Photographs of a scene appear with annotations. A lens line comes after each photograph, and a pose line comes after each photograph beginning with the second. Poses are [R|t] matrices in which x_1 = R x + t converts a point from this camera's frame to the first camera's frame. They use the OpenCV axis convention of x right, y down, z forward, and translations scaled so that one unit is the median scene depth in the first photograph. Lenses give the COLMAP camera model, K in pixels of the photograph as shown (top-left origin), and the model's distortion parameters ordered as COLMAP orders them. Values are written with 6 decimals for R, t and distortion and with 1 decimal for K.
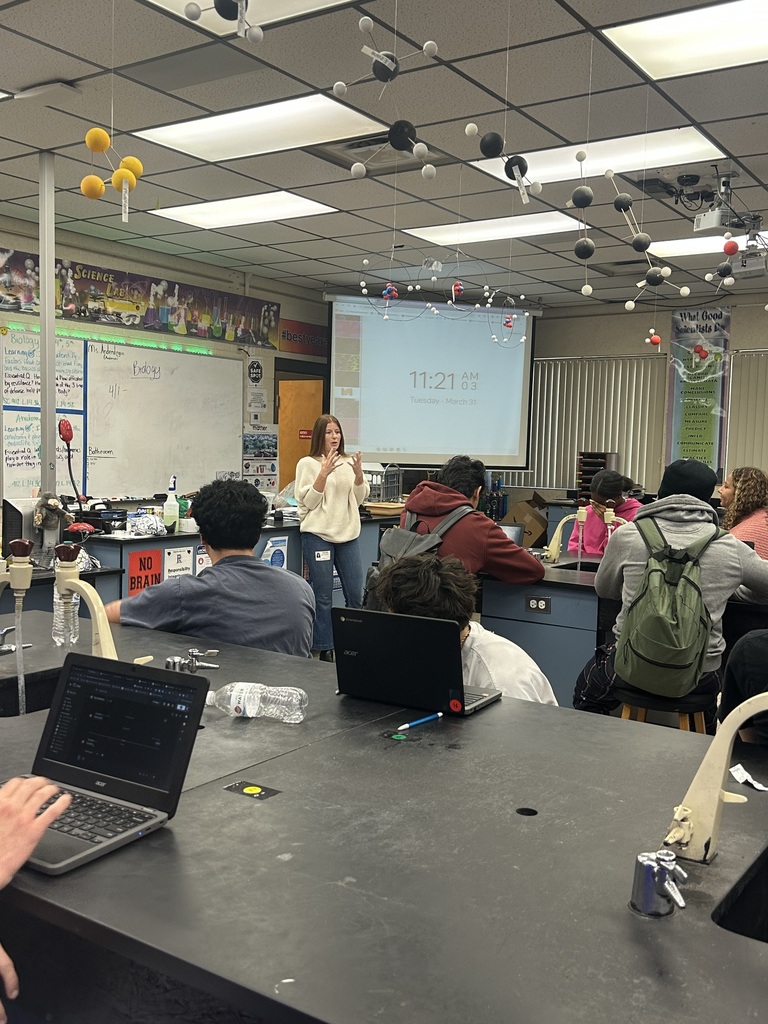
lens RADIAL K [[1014.2, 0, 384.9], [0, 1014.2, 512.4], [0, 0, 1]] dist [0.020244, 0.000000]
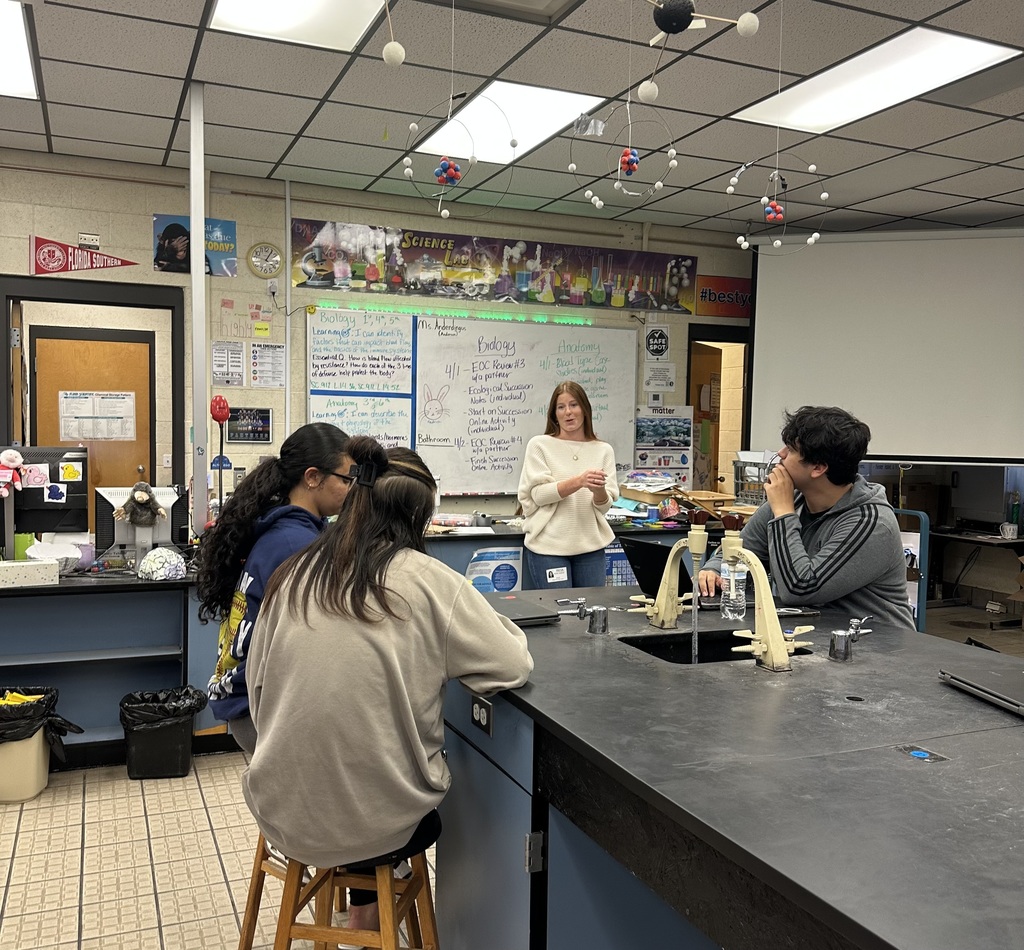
lens RADIAL K [[941.3, 0, 508.1], [0, 941.3, 478.4], [0, 0, 1]] dist [0.049082, 0.000000]
pose [[0.821132, 0.013308, -0.570583, 0.228440], [-0.031217, 0.999279, -0.021617, -0.009111], [0.569884, 0.035562, 0.820955, 0.334674]]
